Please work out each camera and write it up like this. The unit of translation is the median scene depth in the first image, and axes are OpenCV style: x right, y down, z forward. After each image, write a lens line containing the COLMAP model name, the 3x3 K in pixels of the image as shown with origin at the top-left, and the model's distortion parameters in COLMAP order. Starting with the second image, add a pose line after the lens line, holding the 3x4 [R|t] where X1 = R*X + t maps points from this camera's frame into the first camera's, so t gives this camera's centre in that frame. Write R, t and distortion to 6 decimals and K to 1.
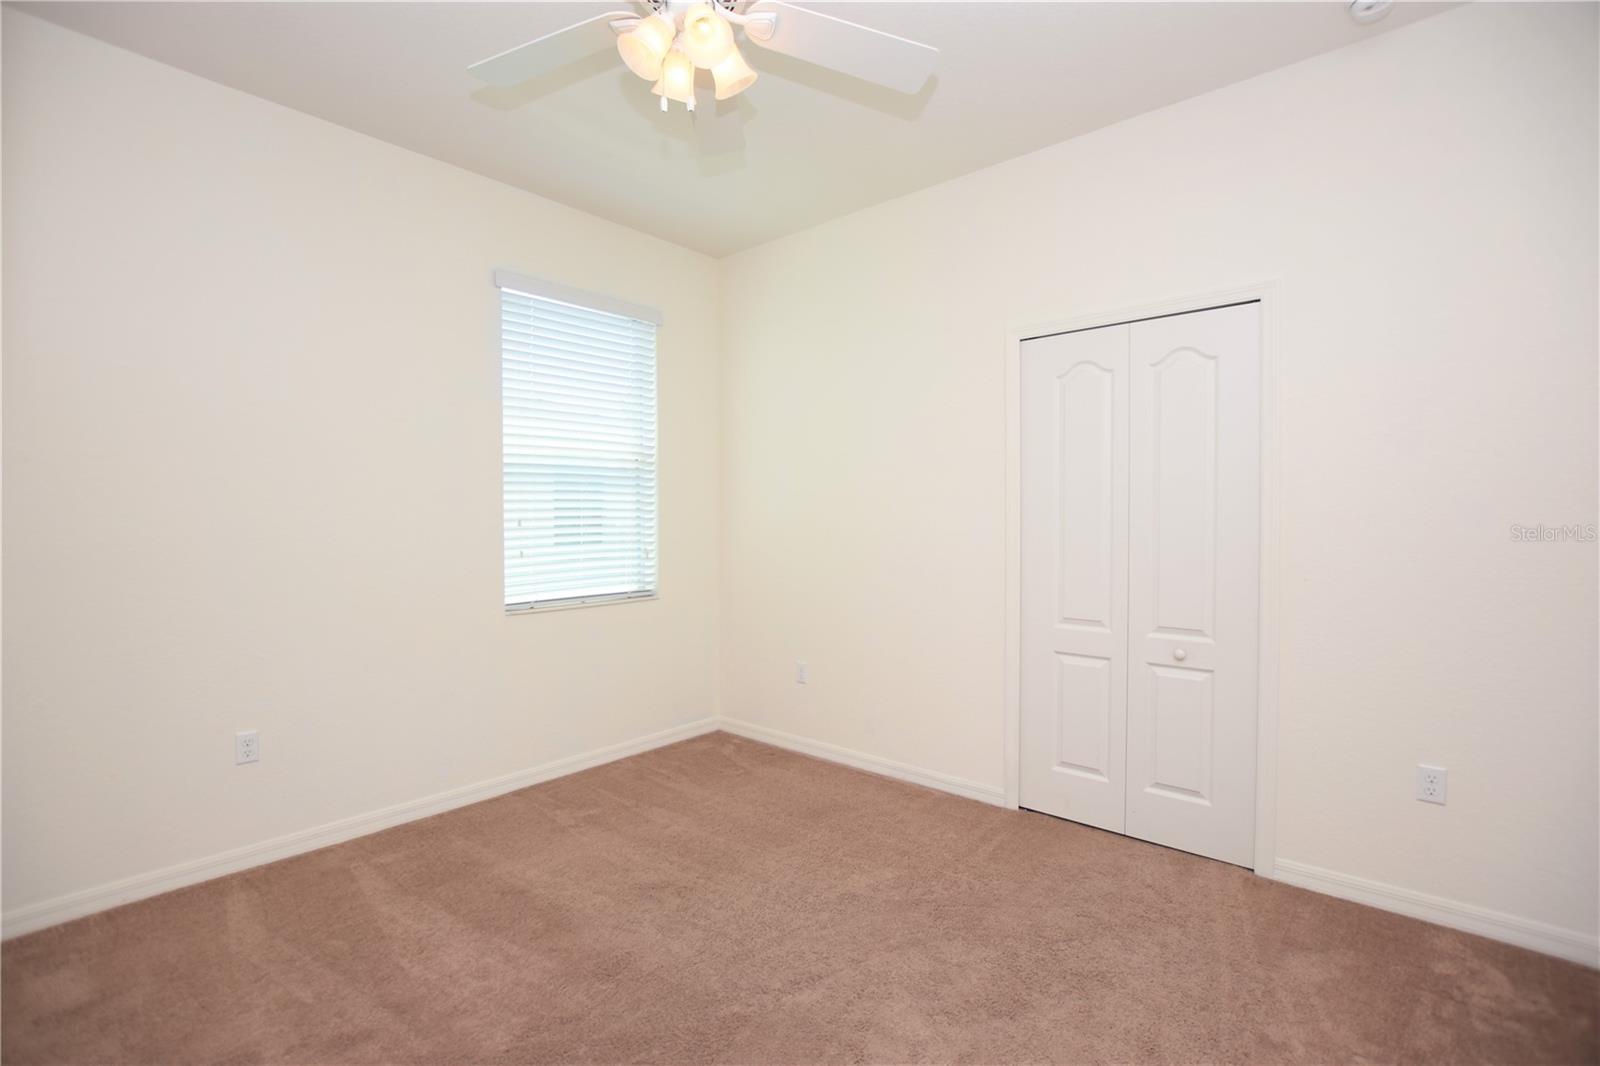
lens RADIAL K [[714.1, 0, 793.1], [0, 714.1, 531.5], [0, 0, 1]] dist [-0.036677, 0.008869]
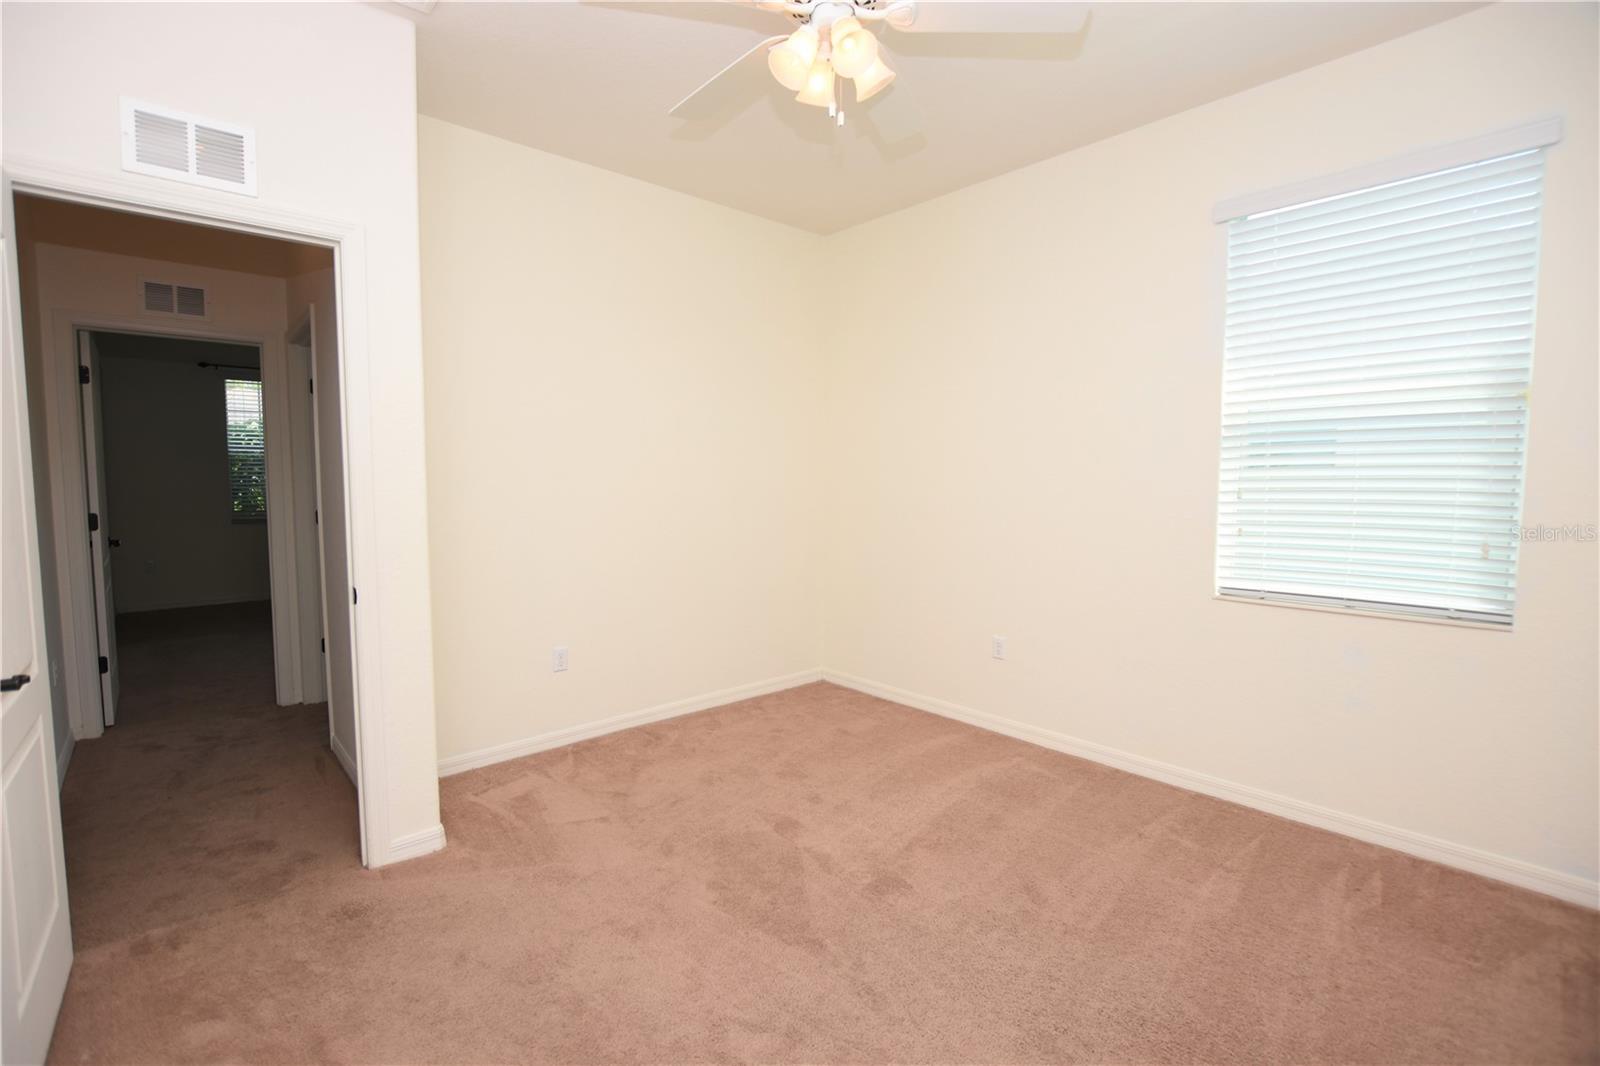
lens RADIAL K [[714.1, 0, 793.1], [0, 714.1, 531.5], [0, 0, 1]] dist [-0.036677, 0.008869]
pose [[-0.119274, 0.077112, -0.989862, 0.524955], [-0.022758, 0.996505, 0.080372, -0.024571], [0.992601, 0.032113, -0.117102, 0.578862]]
